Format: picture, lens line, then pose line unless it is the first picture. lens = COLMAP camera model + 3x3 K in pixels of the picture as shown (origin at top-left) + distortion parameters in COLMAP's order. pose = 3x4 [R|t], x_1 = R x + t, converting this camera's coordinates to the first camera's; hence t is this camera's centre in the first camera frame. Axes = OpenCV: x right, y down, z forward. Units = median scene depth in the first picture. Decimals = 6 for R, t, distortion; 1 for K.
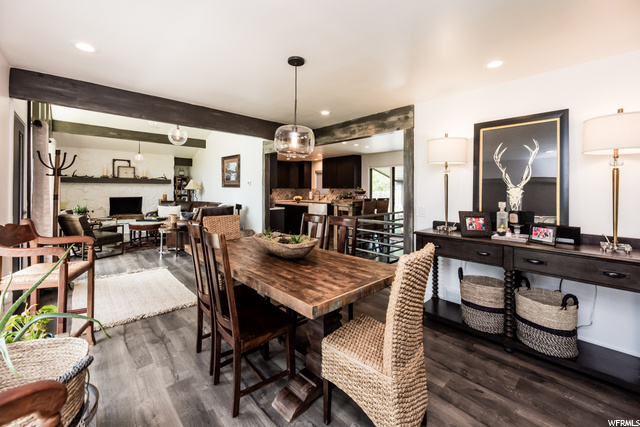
lens RADIAL K [[264.3, 0, 303.4], [0, 264.3, 188.5], [0, 0, 1]] dist [-0.002836, 0.000404]
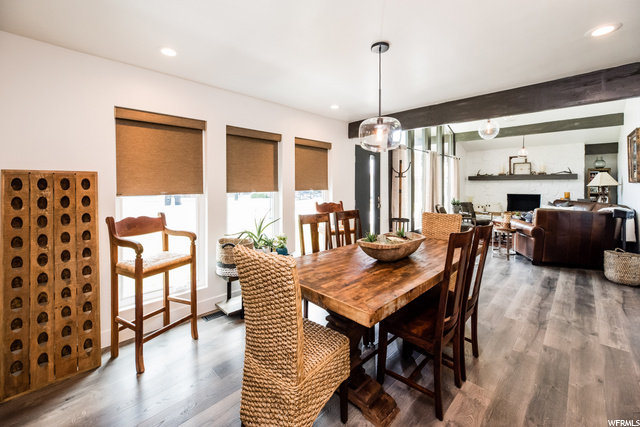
lens RADIAL K [[264.3, 0, 335.1], [0, 264.3, 189.1], [0, 0, 1]] dist [-0.002836, 0.000404]
pose [[0.107751, 0.010147, -0.994126, 0.233429], [0.003725, 0.999937, 0.010610, 0.001459], [0.994171, -0.004846, 0.107706, 0.204783]]
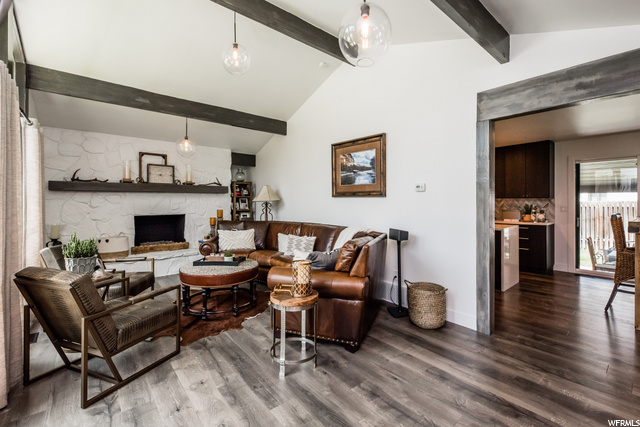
lens RADIAL K [[273.5, 0, 314.1], [0, 273.5, 200.6], [0, 0, 1]] dist [0.001039, 0.000288]
pose [[0.999772, -0.006920, -0.020224, -0.309036], [0.006871, 0.999973, -0.002486, 0.003459], [0.020241, 0.002347, 0.999792, 0.381400]]
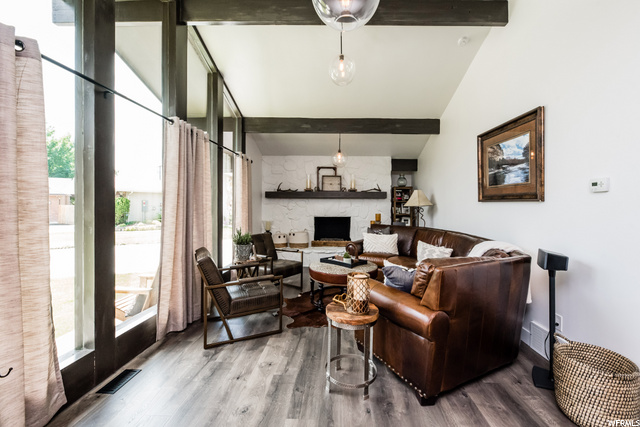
lens RADIAL K [[256.1, 0, 339.3], [0, 256.1, 206.1], [0, 0, 1]] dist [-0.000653, -0.000027]
pose [[0.760605, 0.000574, -0.649214, -0.188606], [-0.000561, 1.000000, 0.000228, 0.002264], [0.649214, 0.000190, 0.760606, 0.471970]]
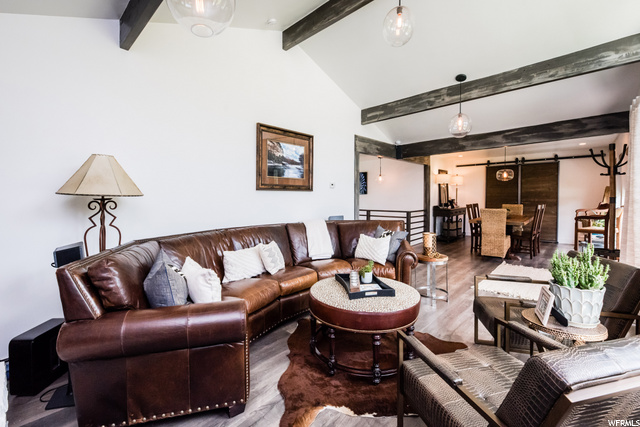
lens RADIAL K [[264.3, 0, 322.9], [0, 264.3, 220.2], [0, 0, 1]] dist [-0.002836, 0.000404]
pose [[-0.104958, -0.088673, 0.990515, -0.714605], [0.020311, 0.995618, 0.091282, 0.006984], [-0.994269, 0.029699, -0.102697, 0.865972]]
